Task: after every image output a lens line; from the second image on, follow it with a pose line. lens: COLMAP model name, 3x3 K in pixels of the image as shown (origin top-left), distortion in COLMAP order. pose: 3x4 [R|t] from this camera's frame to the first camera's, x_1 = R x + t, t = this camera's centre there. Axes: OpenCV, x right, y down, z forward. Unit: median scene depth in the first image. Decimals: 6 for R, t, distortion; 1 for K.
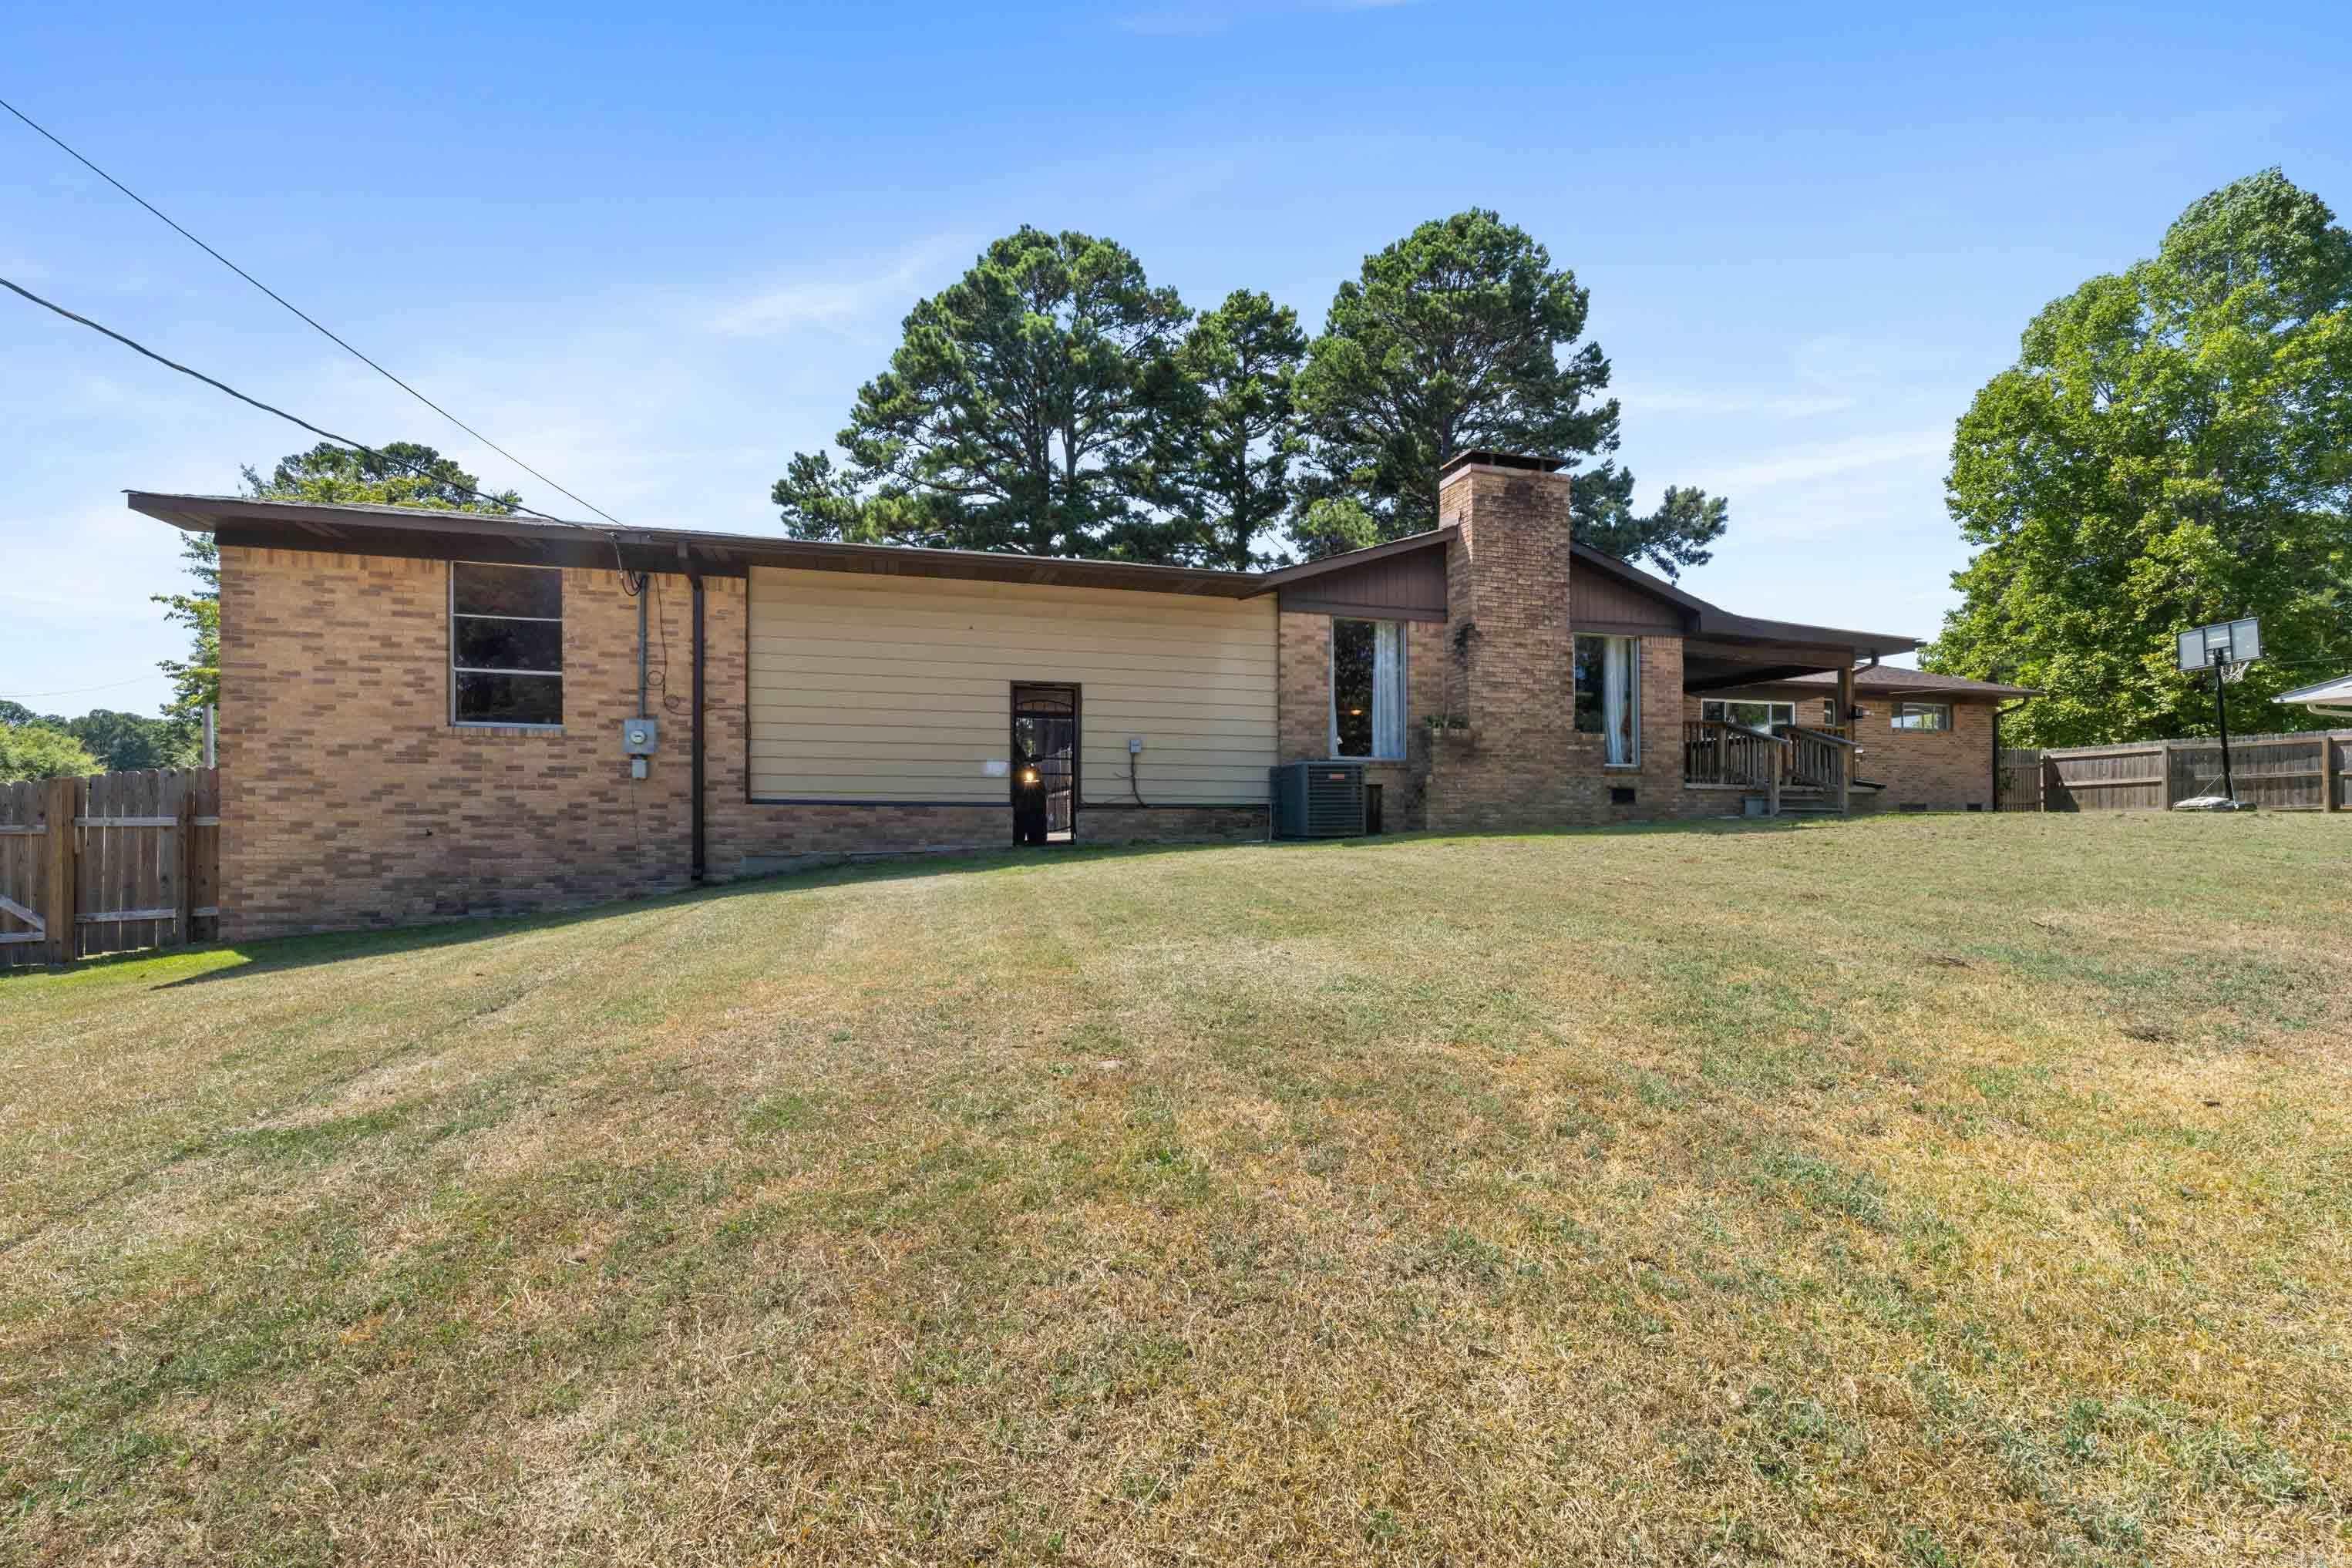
lens RADIAL K [[1013.2, 0, 1179.6], [0, 1013.2, 833.7], [0, 0, 1]] dist [-0.000125, -0.000140]
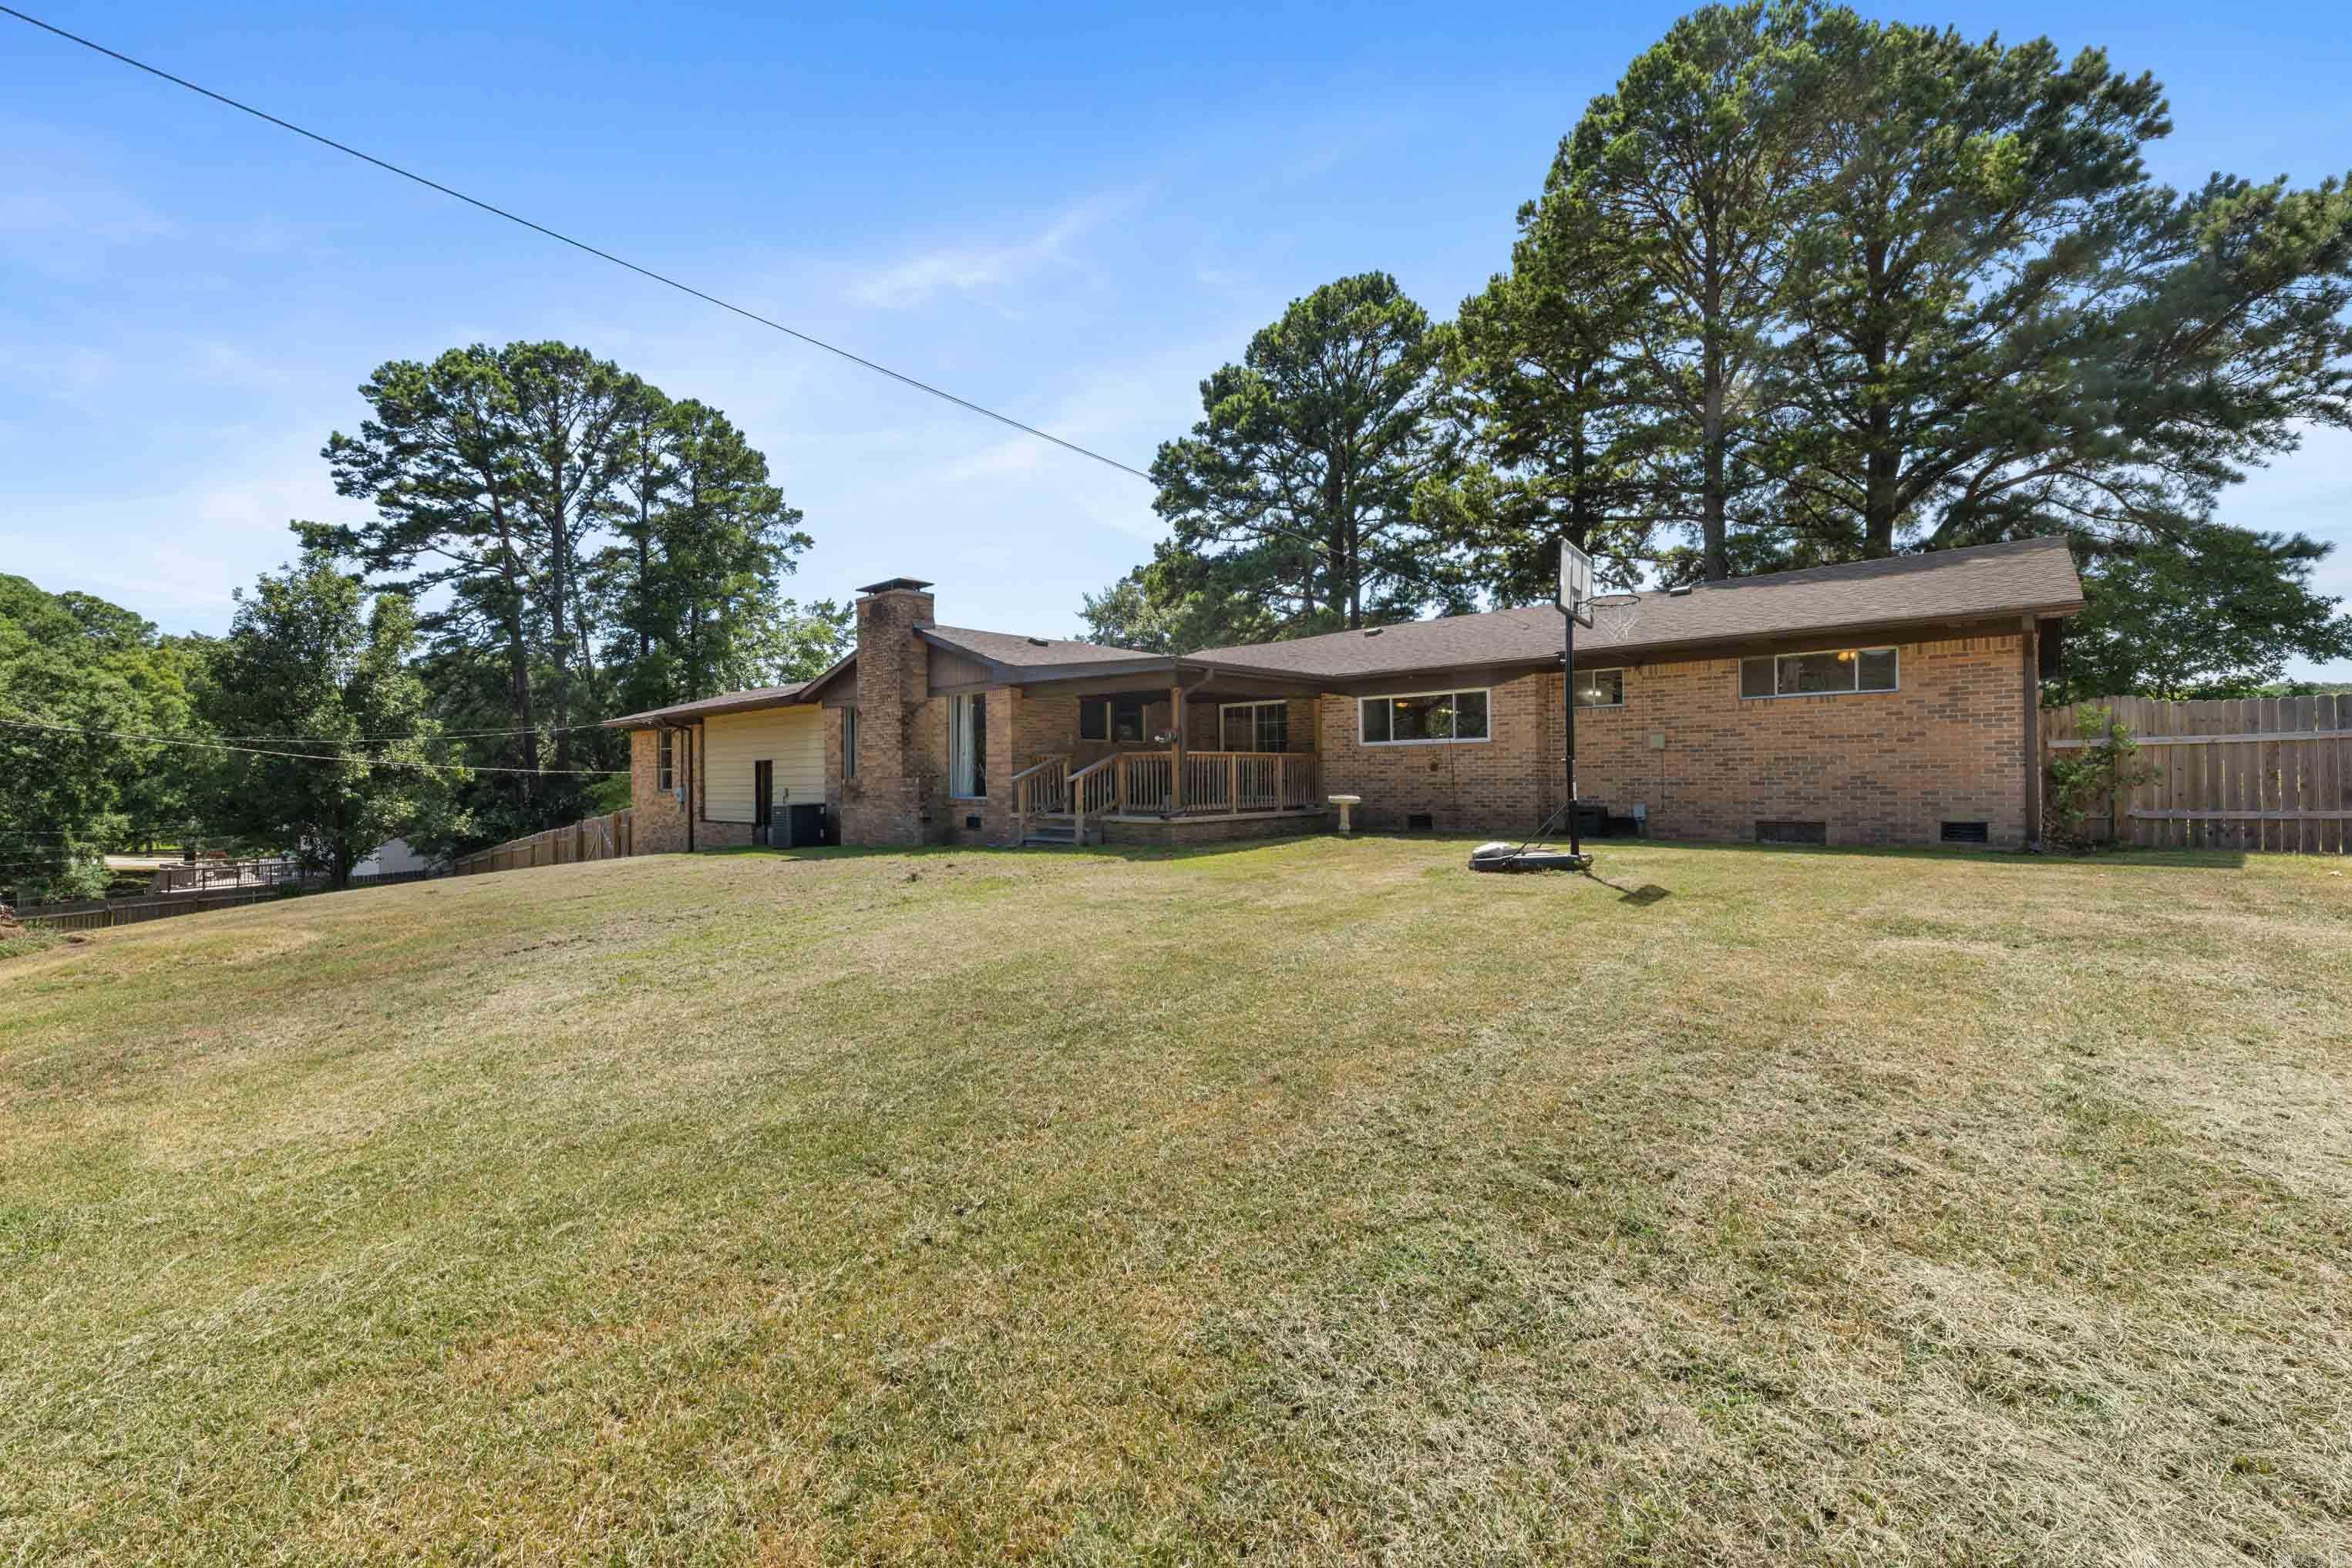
lens RADIAL K [[971.5, 0, 1181.4], [0, 971.5, 782.9], [0, 0, 1]] dist [0.000184, -0.000449]
pose [[0.534497, -0.006320, -0.845147, 1.730020], [0.008887, 0.999959, -0.001857, -0.090395], [0.845124, -0.006519, 0.534531, 0.640243]]
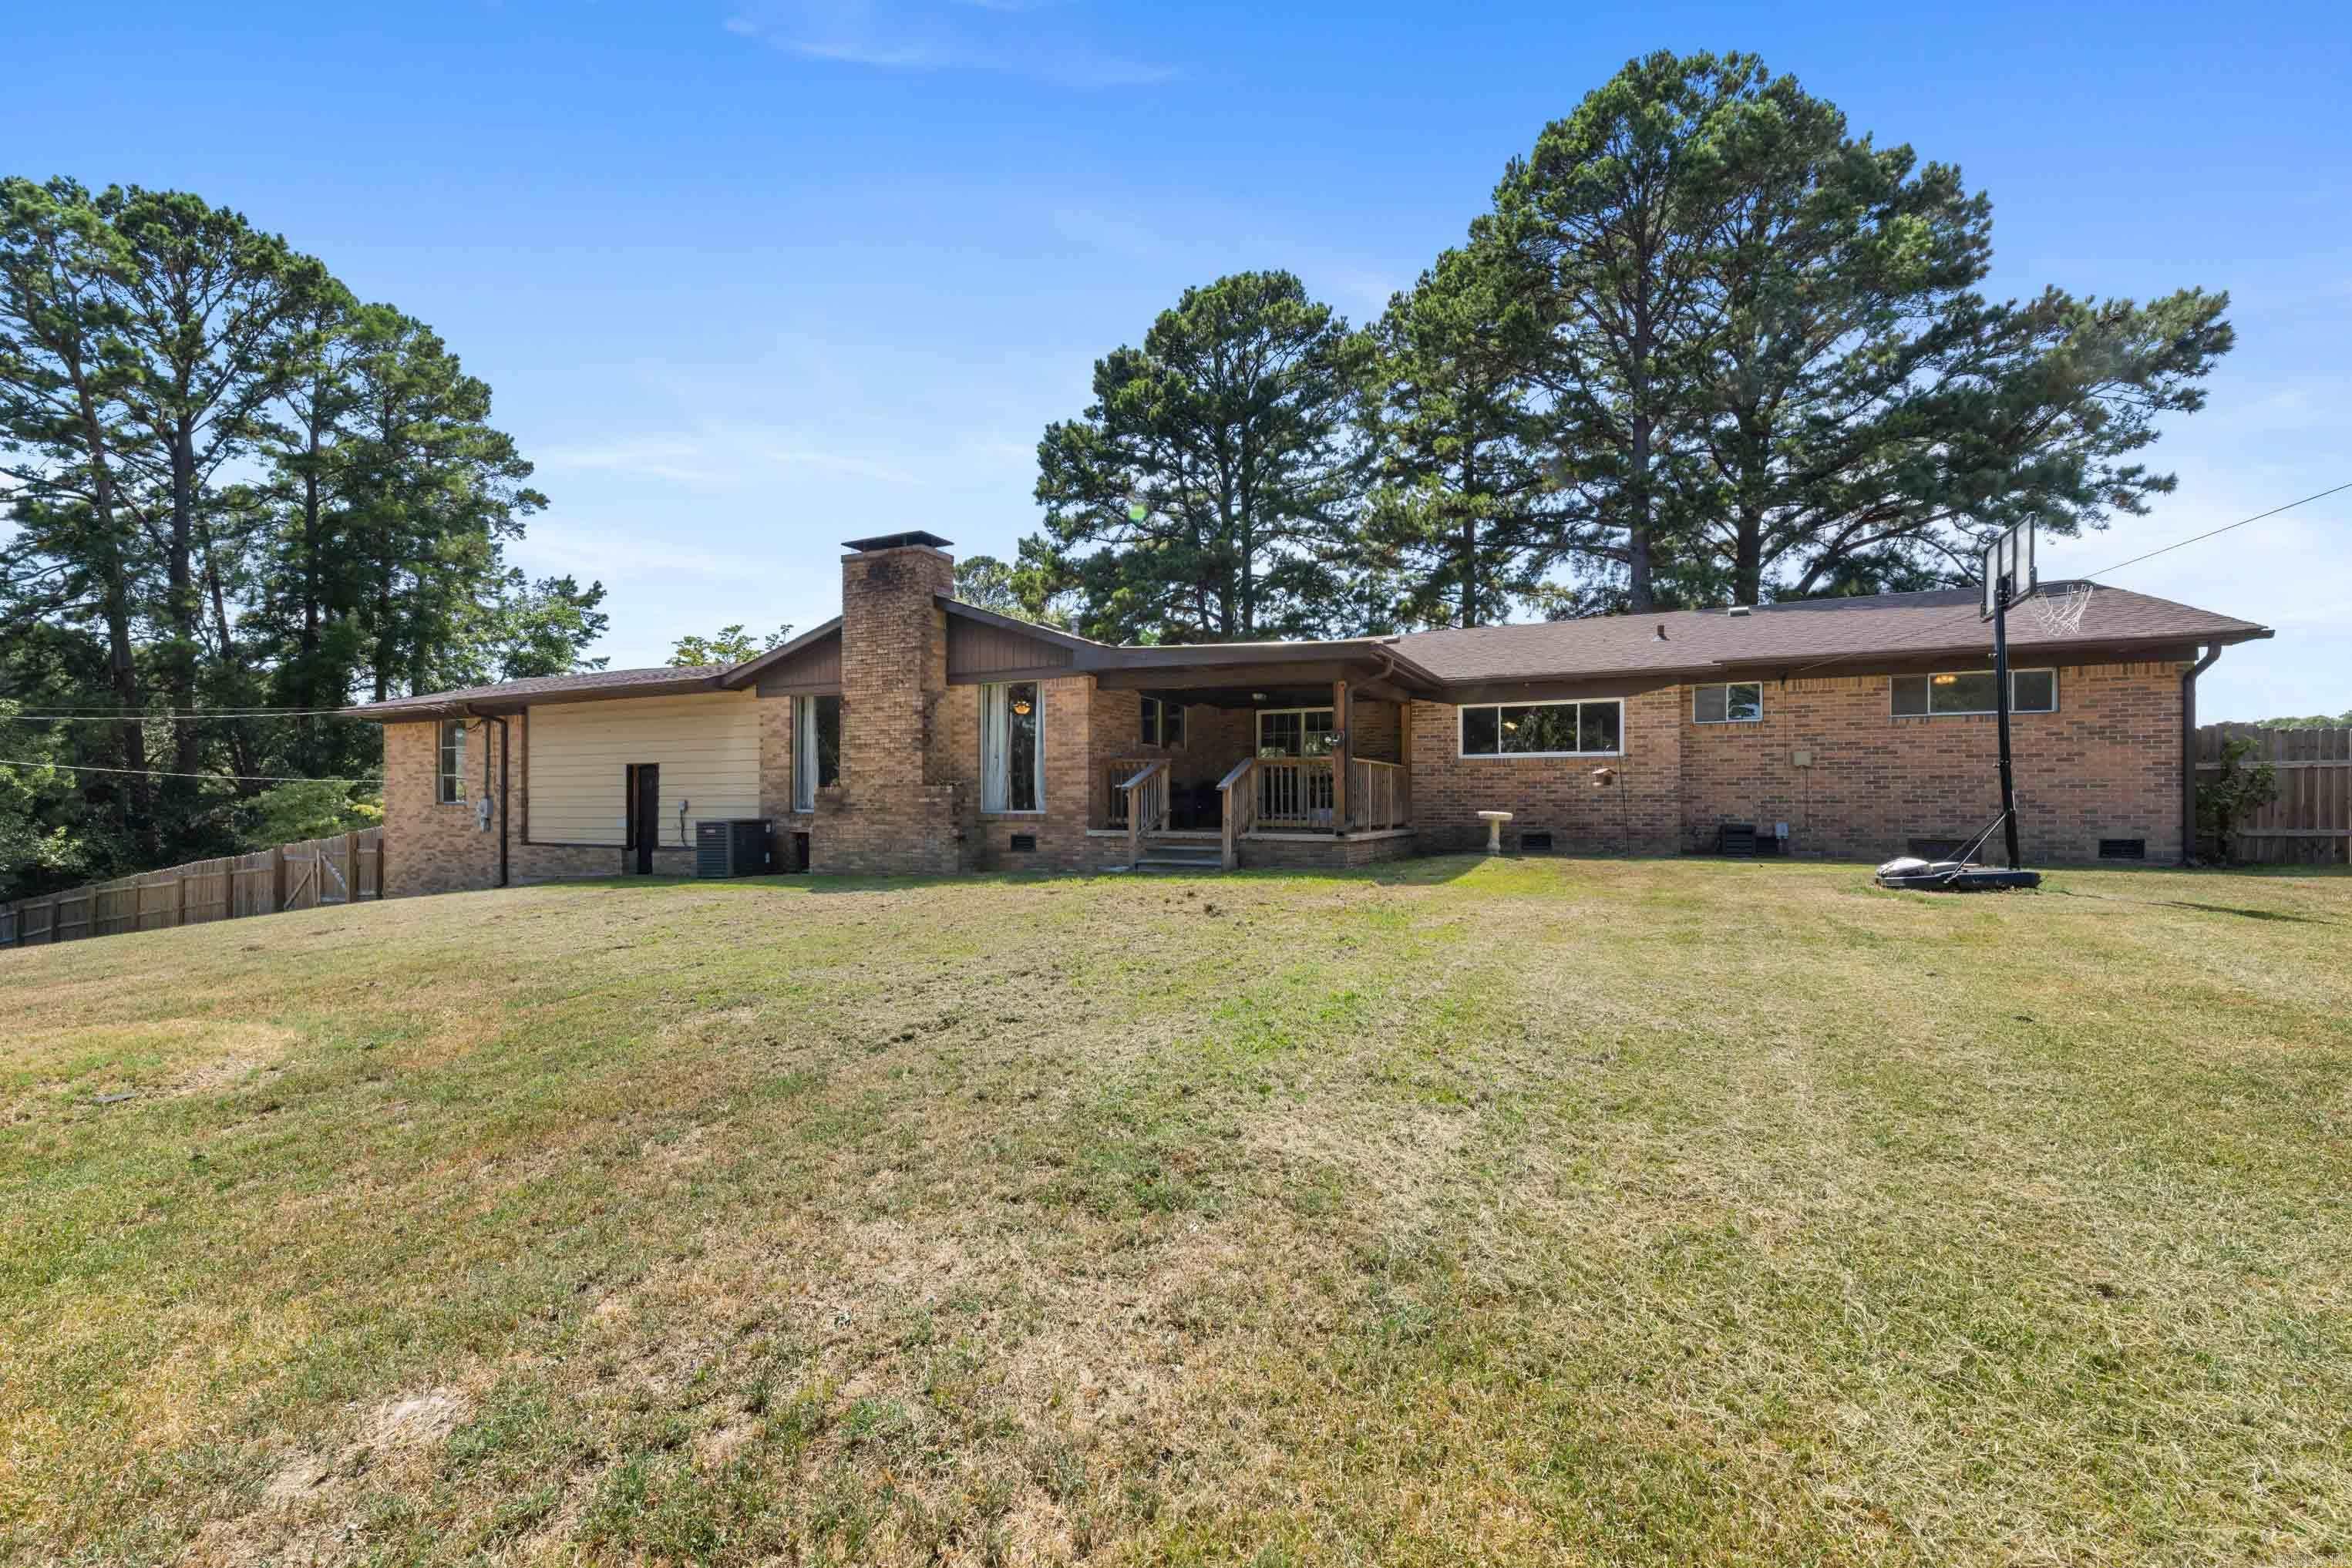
lens RADIAL K [[1009.5, 0, 1189.3], [0, 1009.5, 798.0], [0, 0, 1]] dist [0.000514, 0.000076]
pose [[0.745336, -0.008375, -0.666637, 1.337267], [-0.001050, 0.999905, -0.013735, -0.075157], [0.666688, 0.010937, 0.745256, 0.411399]]
